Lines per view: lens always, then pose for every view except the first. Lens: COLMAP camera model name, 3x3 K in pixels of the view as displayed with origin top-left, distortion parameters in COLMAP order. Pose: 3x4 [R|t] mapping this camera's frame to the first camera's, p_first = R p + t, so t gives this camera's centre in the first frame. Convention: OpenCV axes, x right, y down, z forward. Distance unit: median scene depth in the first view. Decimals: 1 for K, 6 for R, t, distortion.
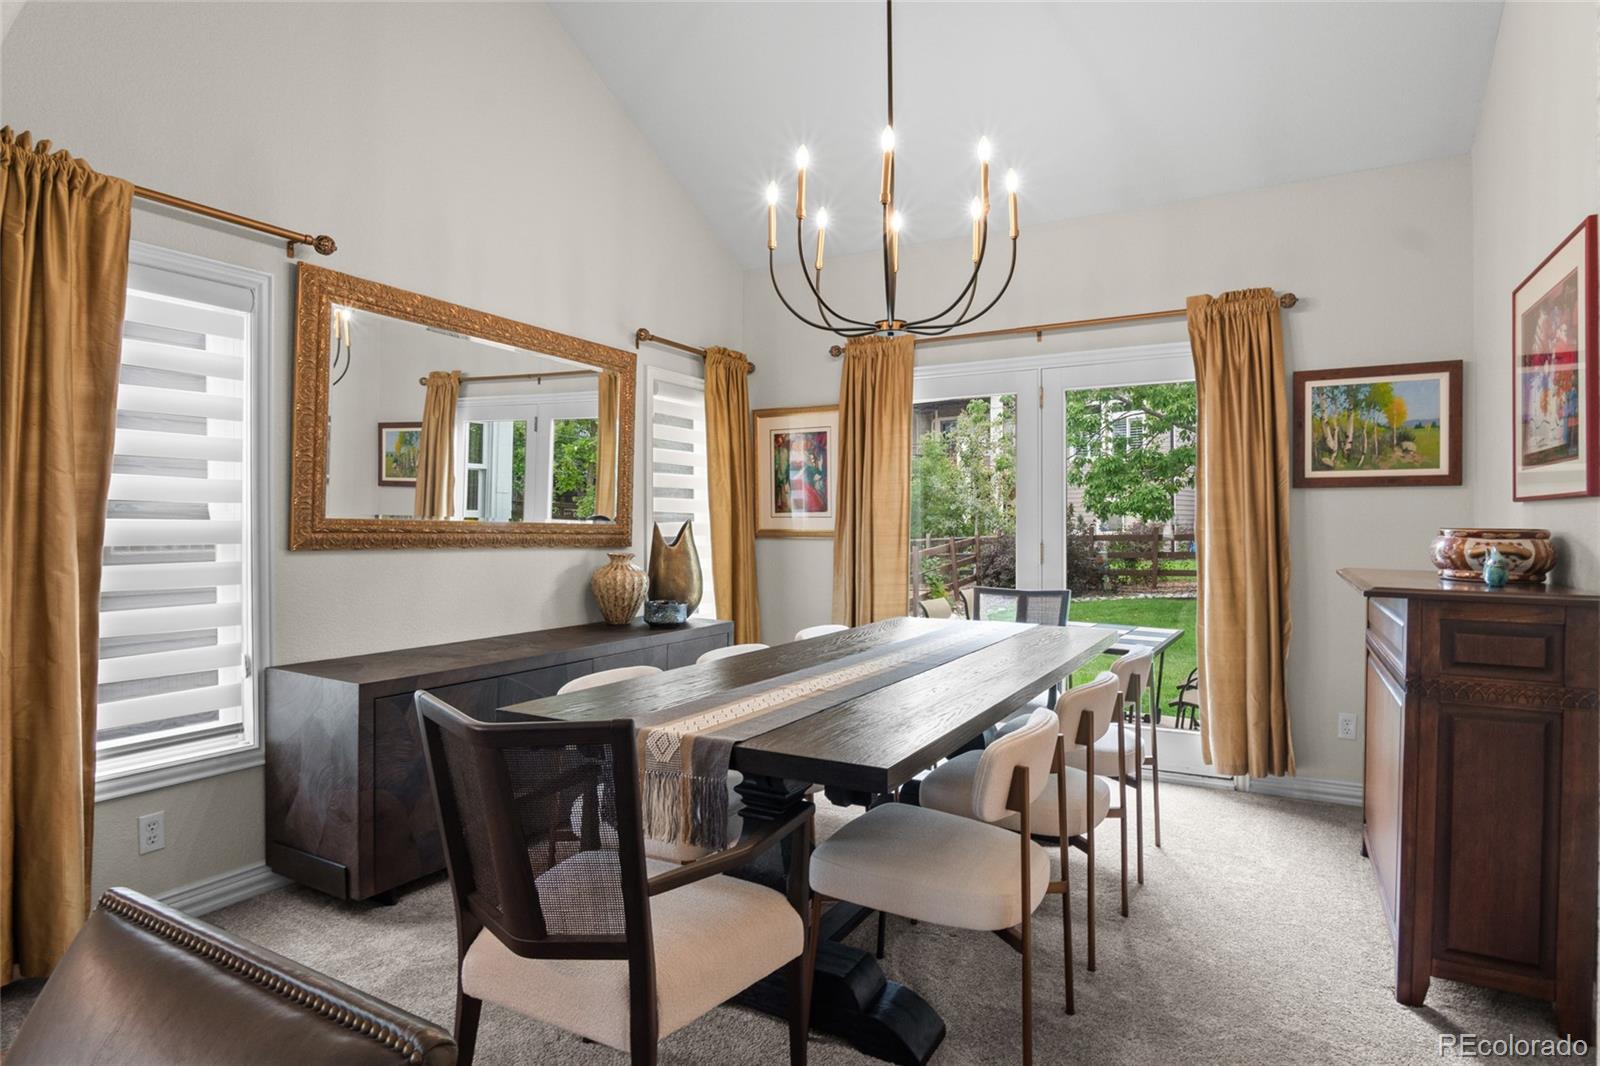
lens RADIAL K [[884.6, 0, 799.3], [0, 884.6, 527.4], [0, 0, 1]] dist [-0.034812, 0.008016]
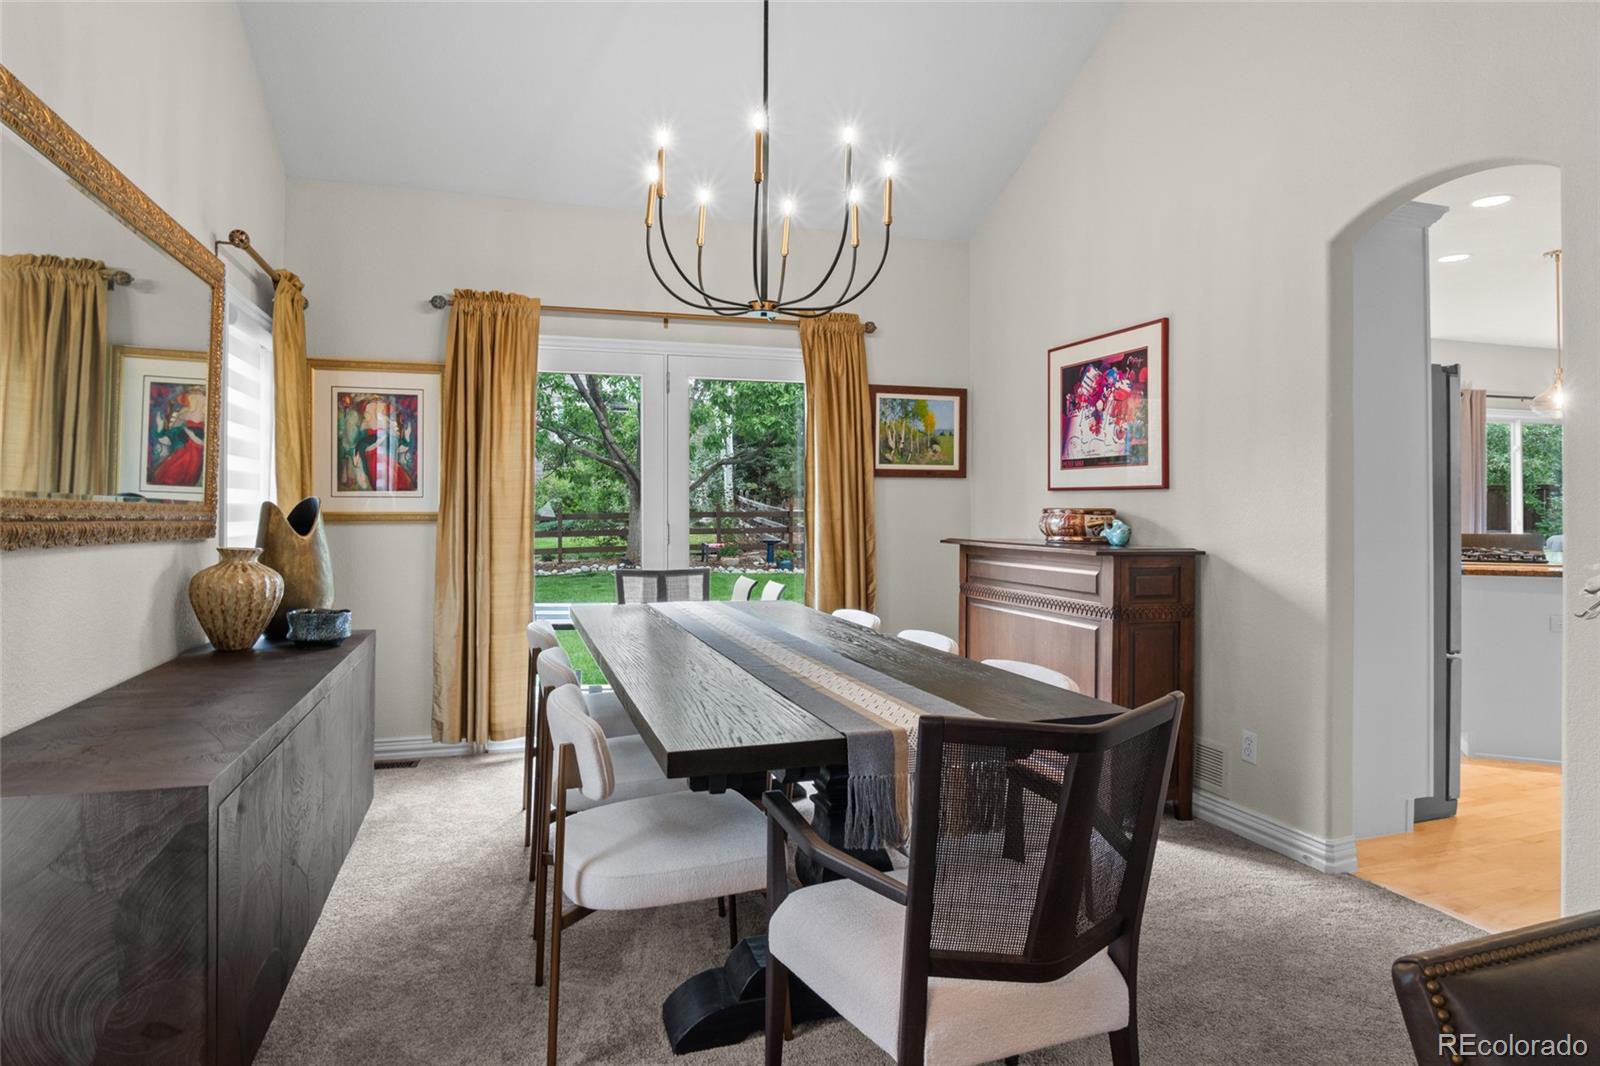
lens RADIAL K [[884.6, 0, 802.4], [0, 884.6, 524.2], [0, 0, 1]] dist [-0.034812, 0.008016]
pose [[0.676874, -0.015275, 0.735940, -0.442007], [0.001905, 0.999818, 0.019000, -0.001249], [-0.736096, -0.011459, 0.676780, 0.211163]]
